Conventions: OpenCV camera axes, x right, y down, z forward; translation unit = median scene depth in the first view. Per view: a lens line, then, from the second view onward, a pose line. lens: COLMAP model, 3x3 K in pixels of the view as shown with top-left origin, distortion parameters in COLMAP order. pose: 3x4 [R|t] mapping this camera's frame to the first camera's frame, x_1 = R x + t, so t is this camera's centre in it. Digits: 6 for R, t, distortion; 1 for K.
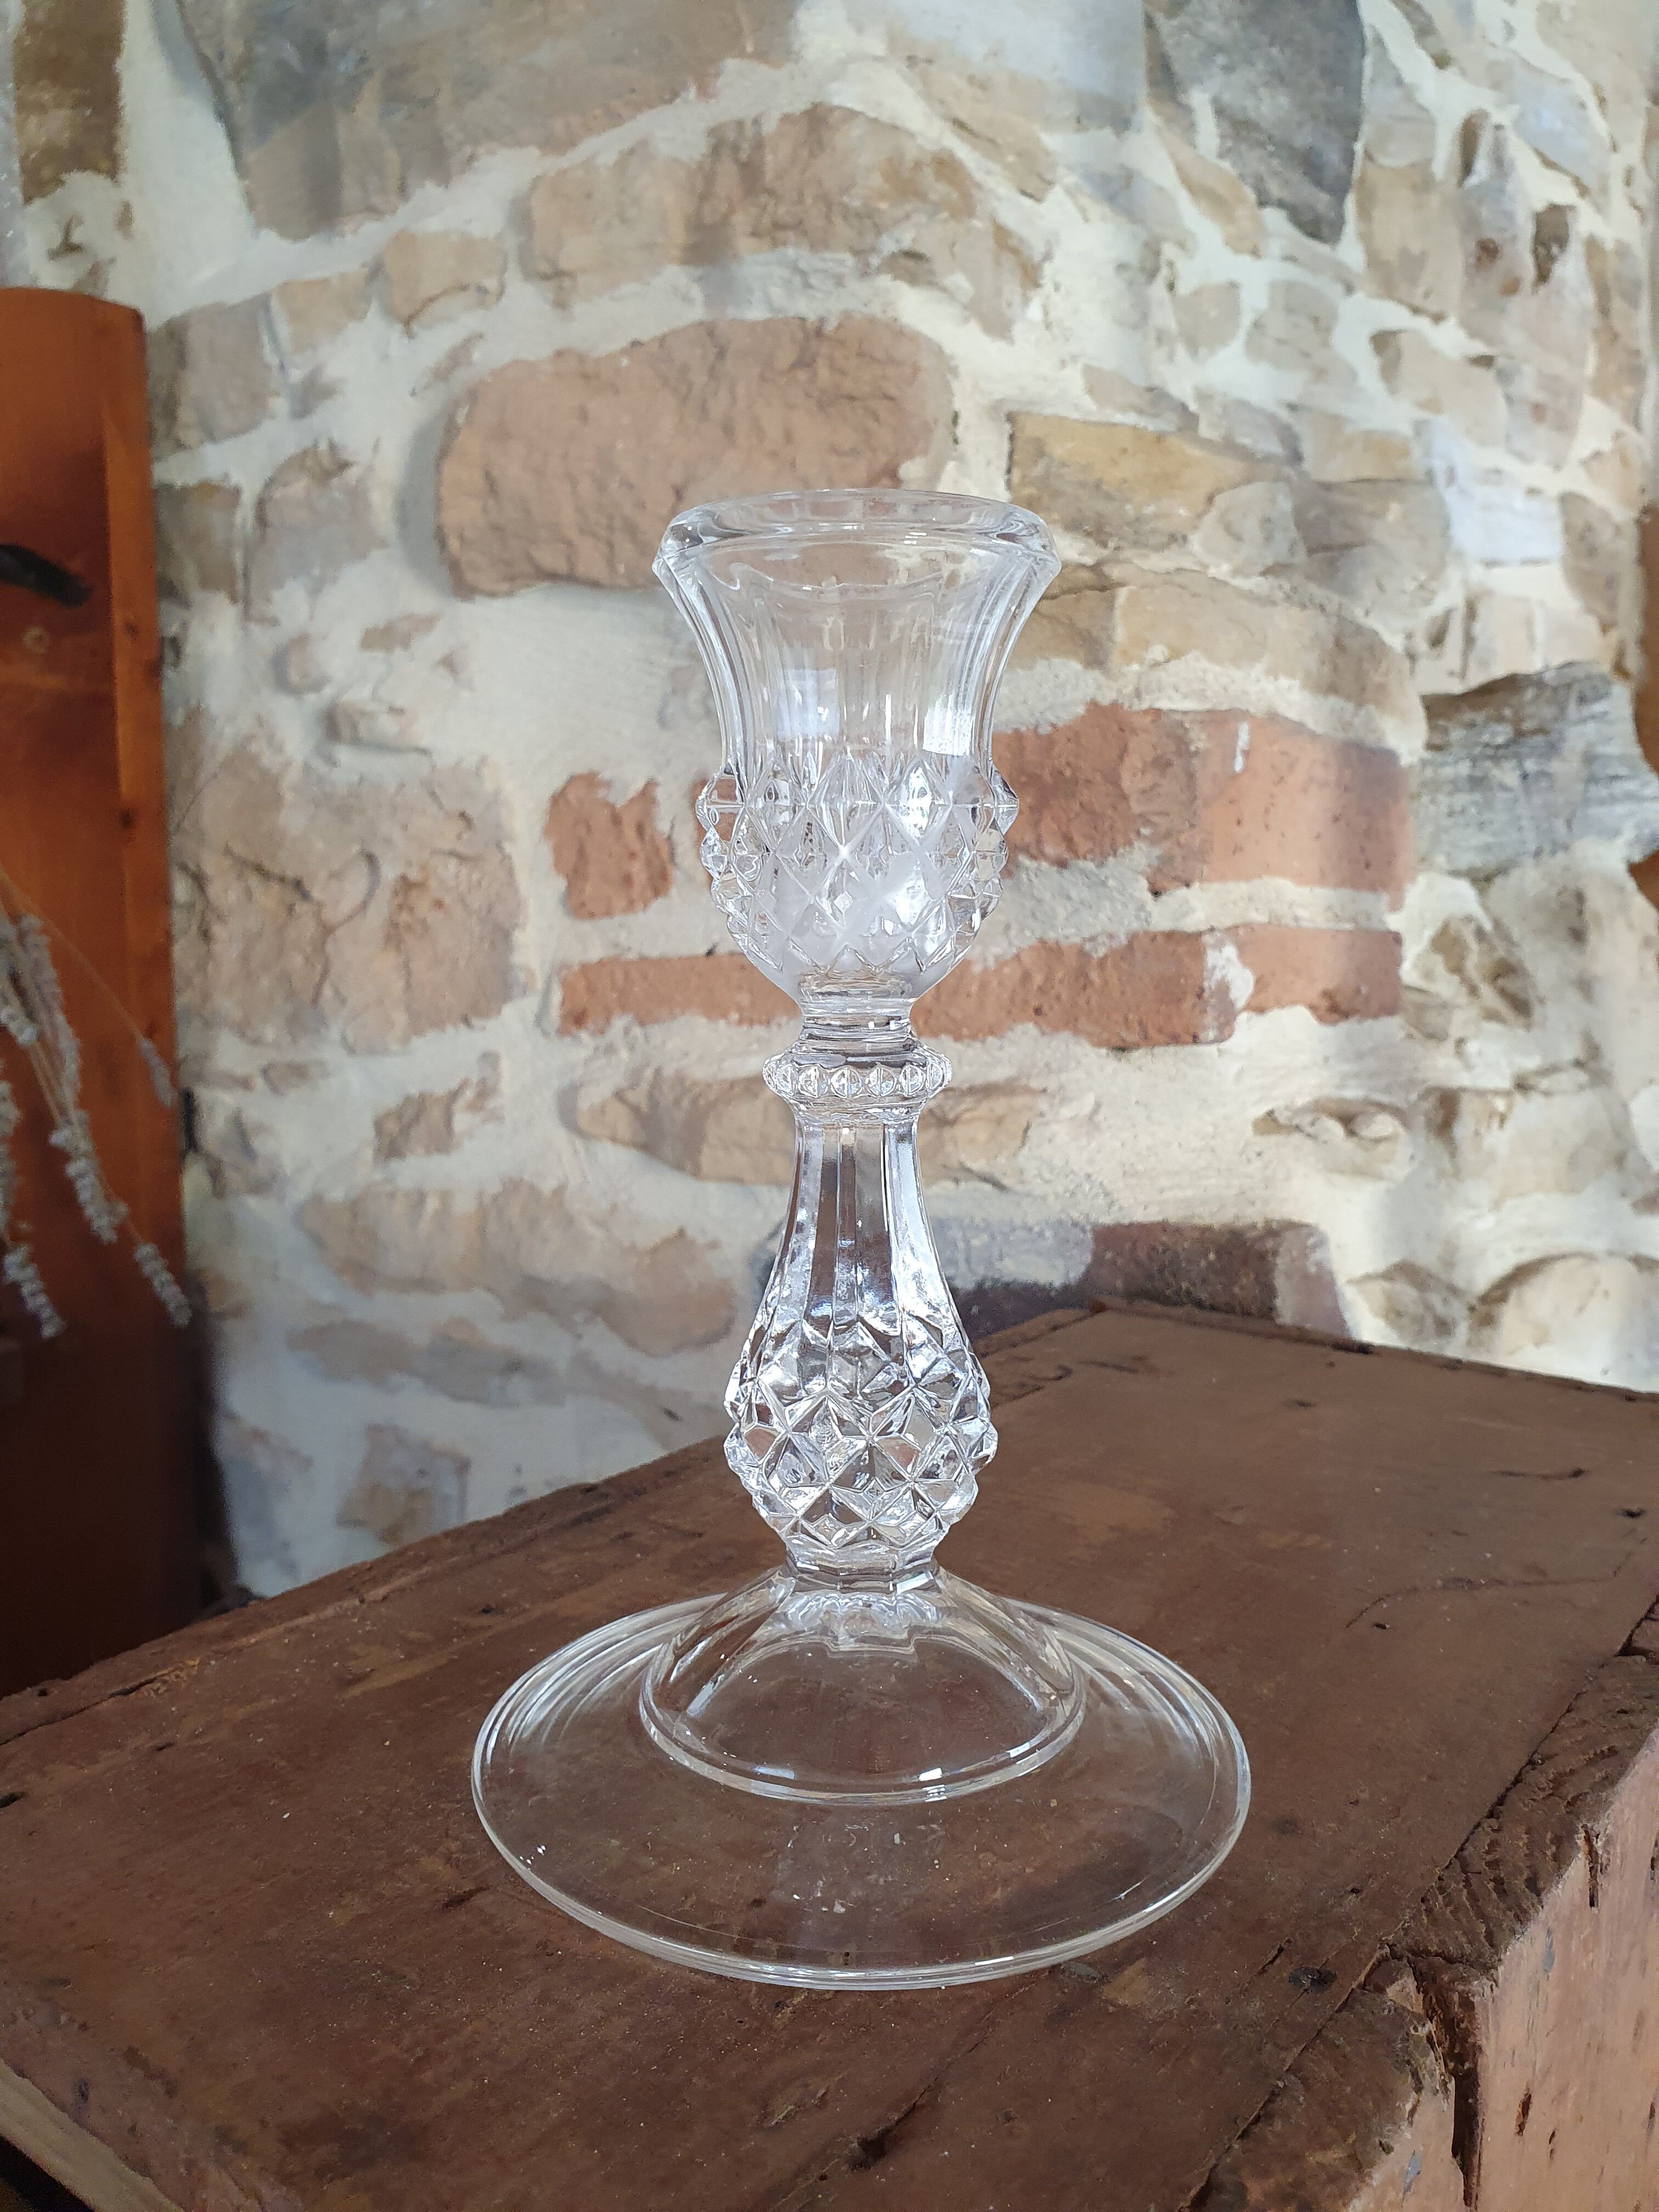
lens RADIAL K [[1688.4, 0, 831.6], [0, 1688.4, 1061.6], [0, 0, 1]] dist [-0.028521, 0.051236]
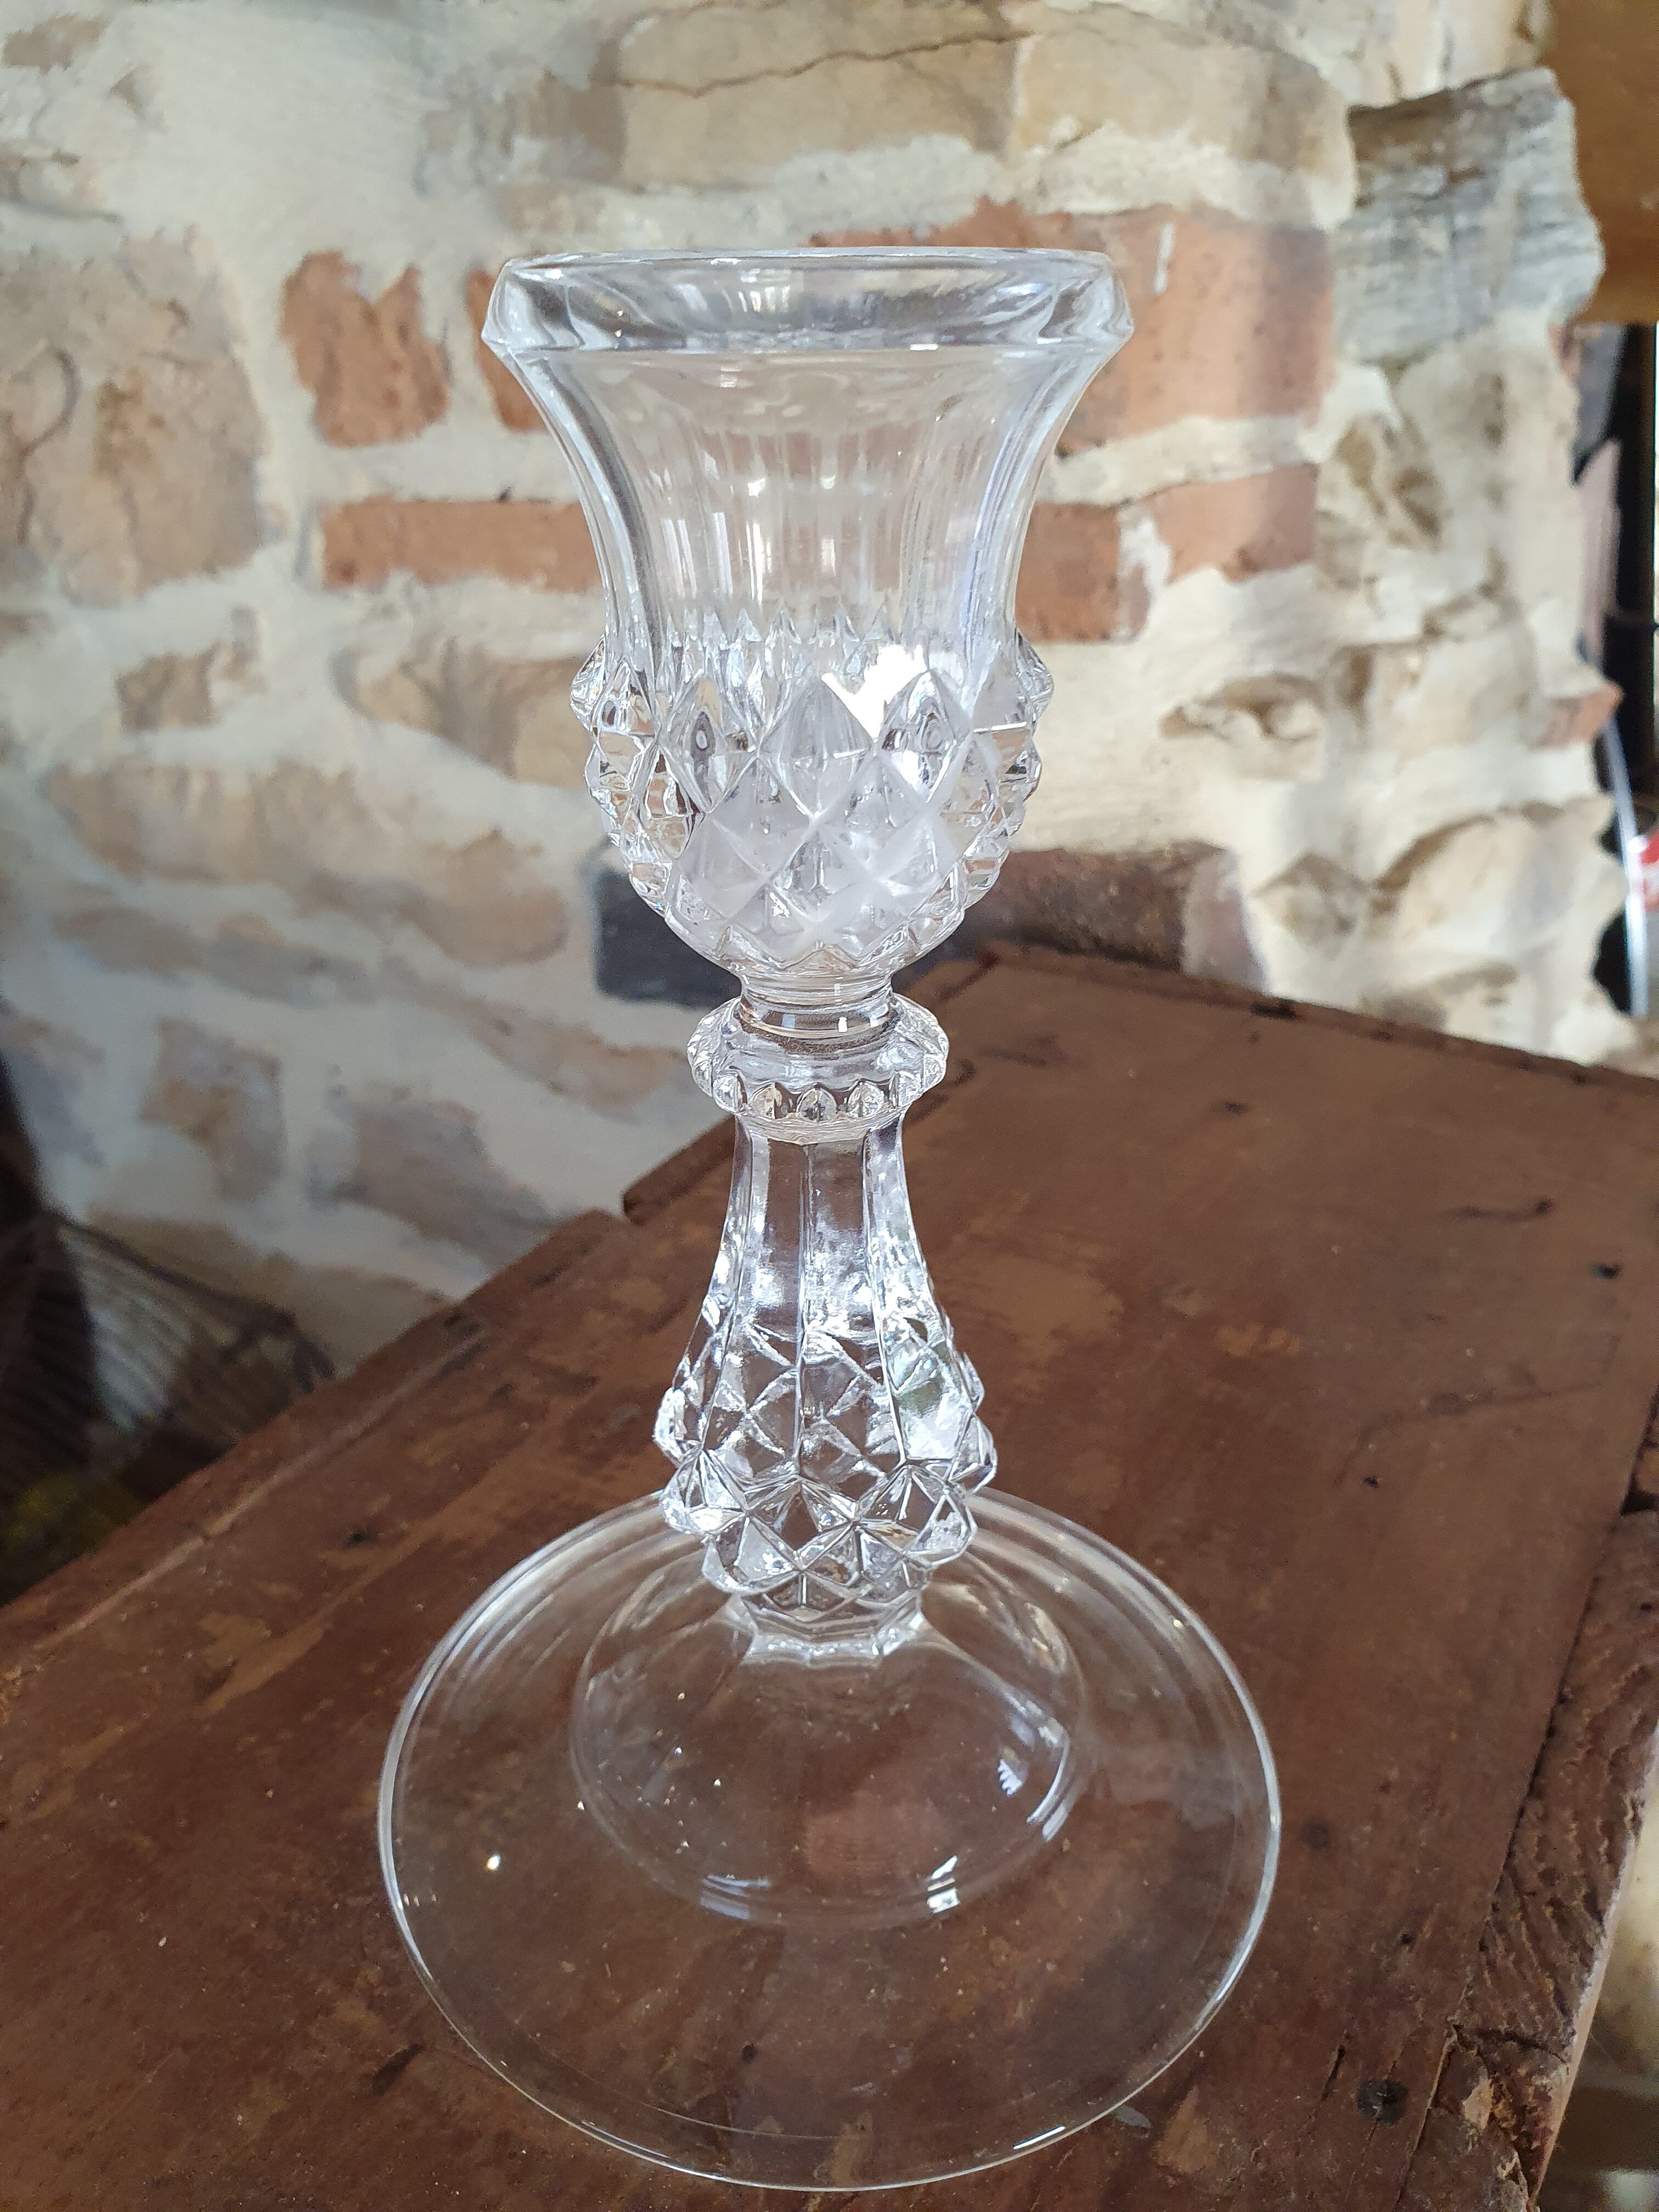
lens RADIAL K [[1740.5, 0, 806.3], [0, 1740.5, 1055.1], [0, 0, 1]] dist [-0.057876, 0.075391]
pose [[0.993964, -0.056647, 0.093951, -0.021971], [0.023226, 0.945622, 0.324437, -0.085478], [-0.107221, -0.320297, 0.941230, 0.107432]]
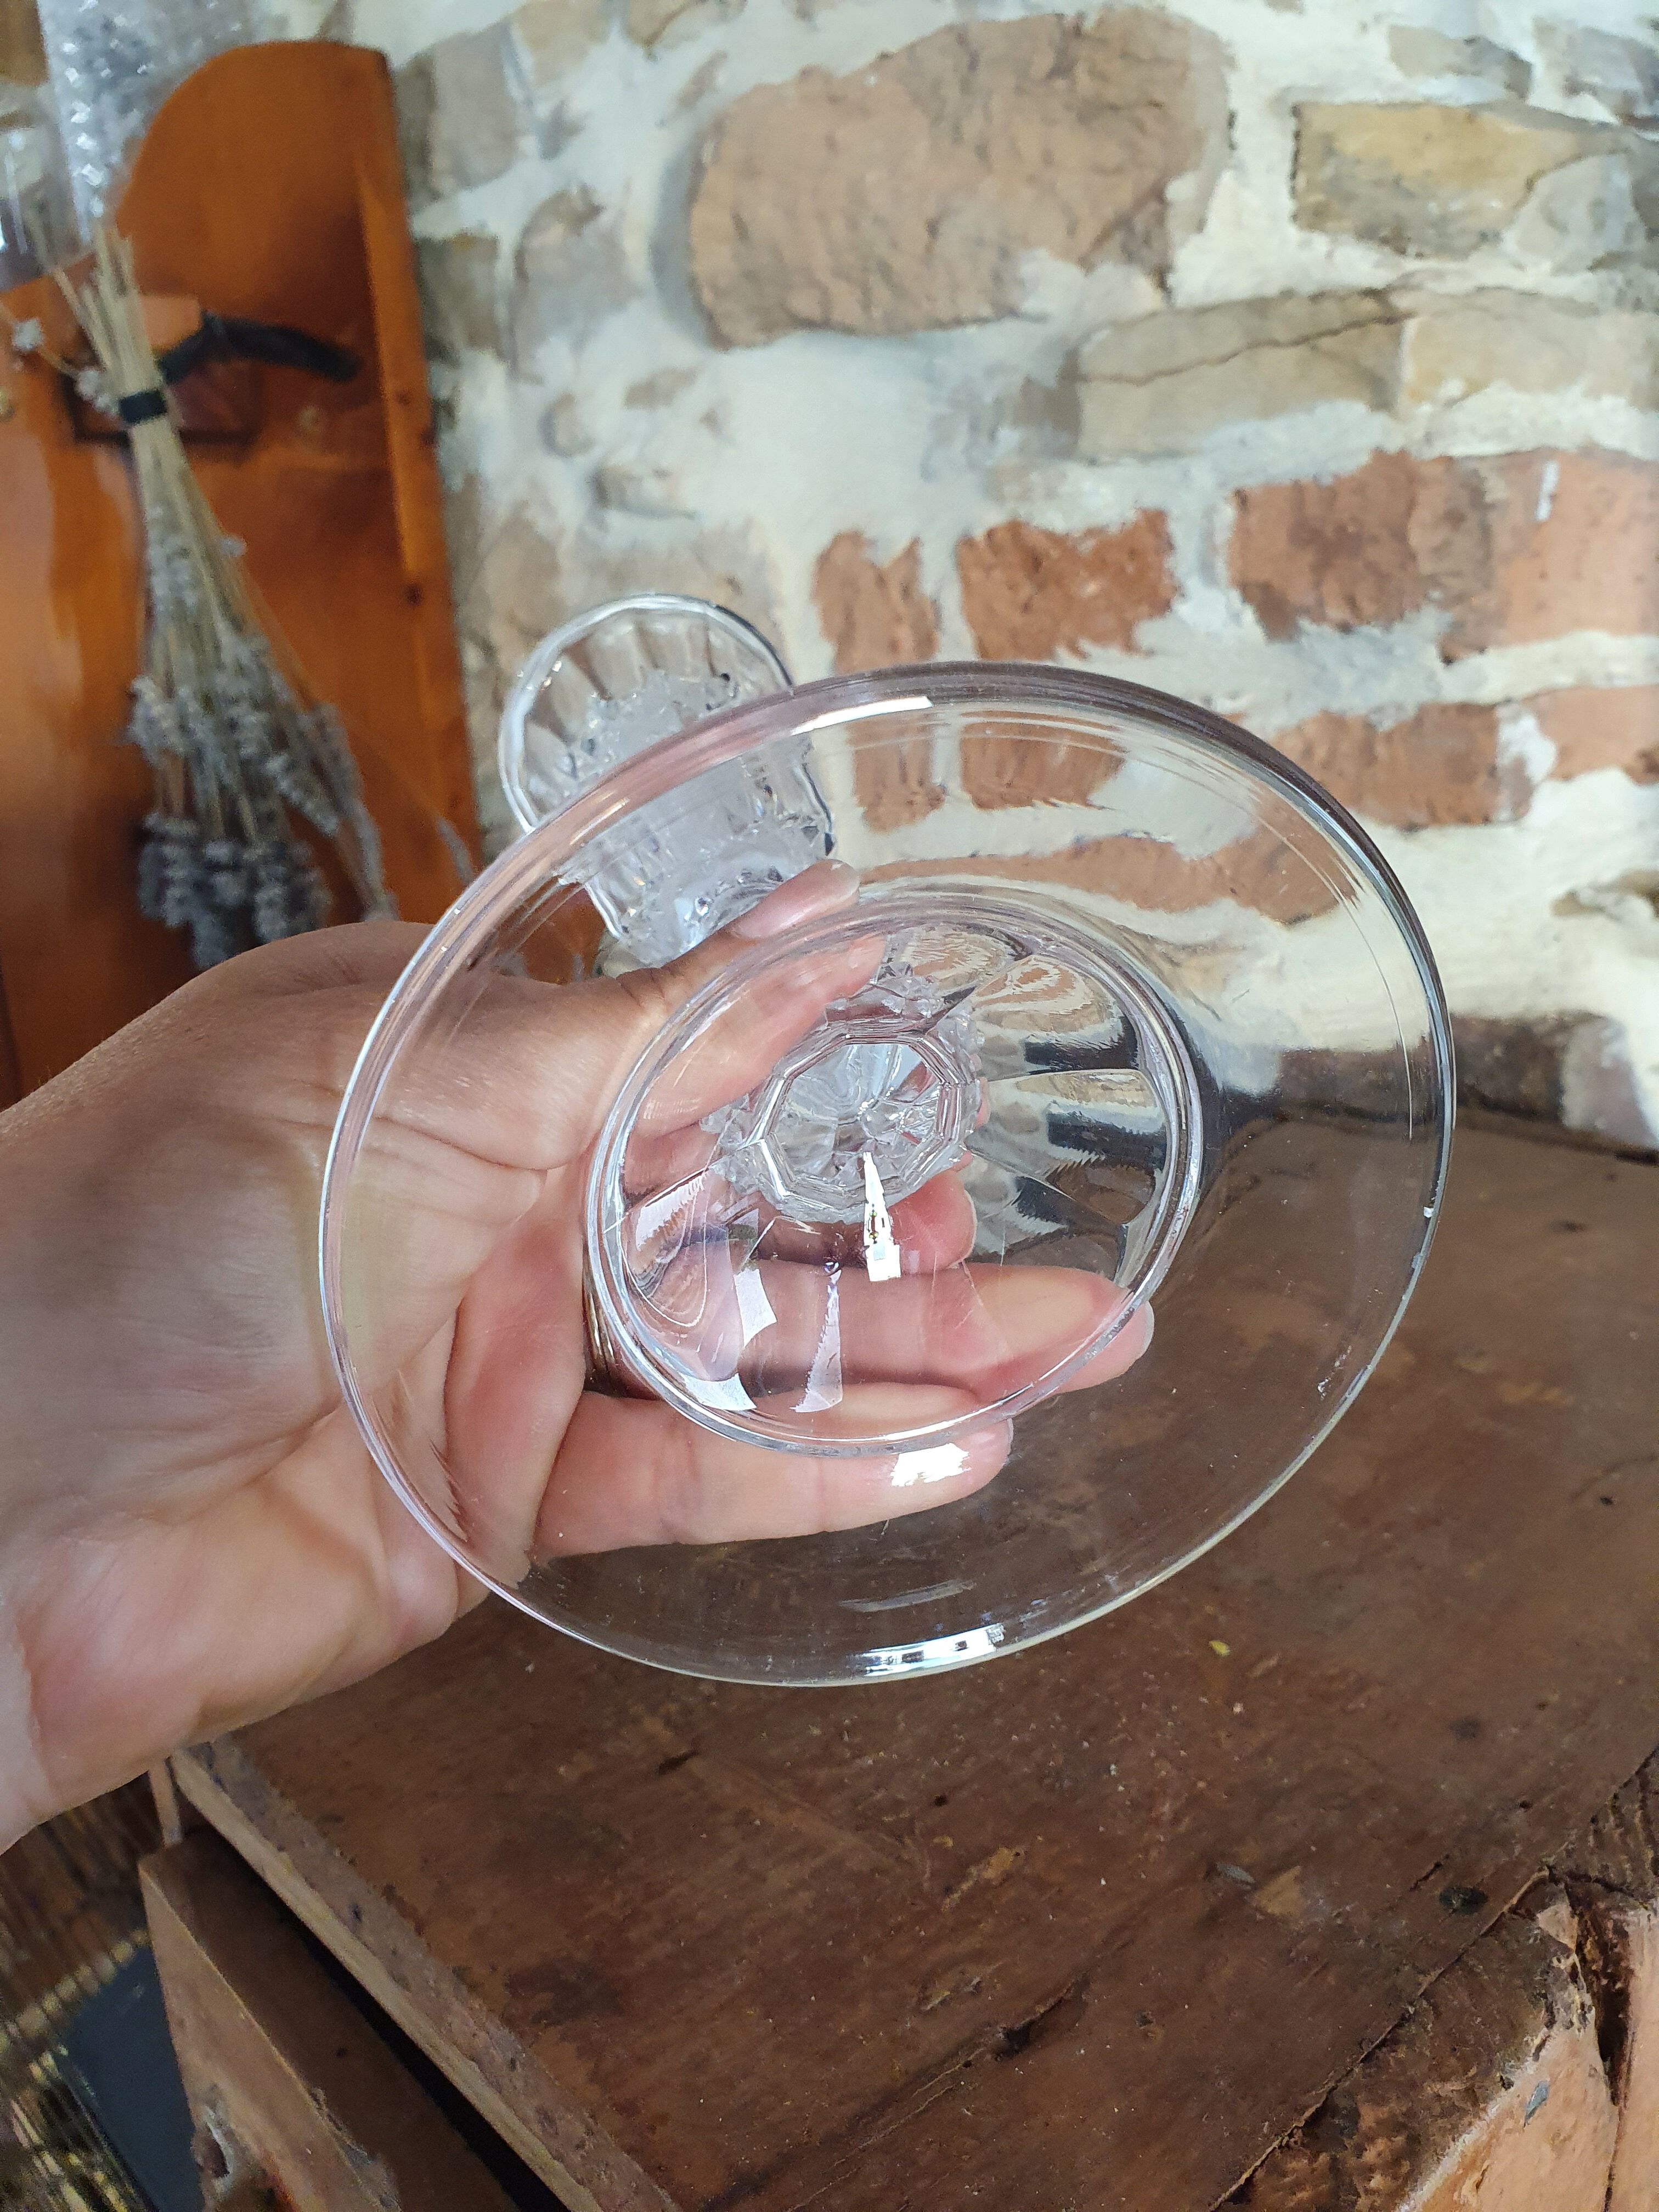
lens RADIAL K [[1716.6, 0, 876.4], [0, 1716.6, 1049.7], [0, 0, 1]] dist [-0.056525, 0.081062]
pose [[0.986173, -0.006743, -0.165583, 0.032364], [0.034415, 0.985722, 0.164827, -0.047316], [0.162107, -0.168246, 0.972324, 0.003655]]
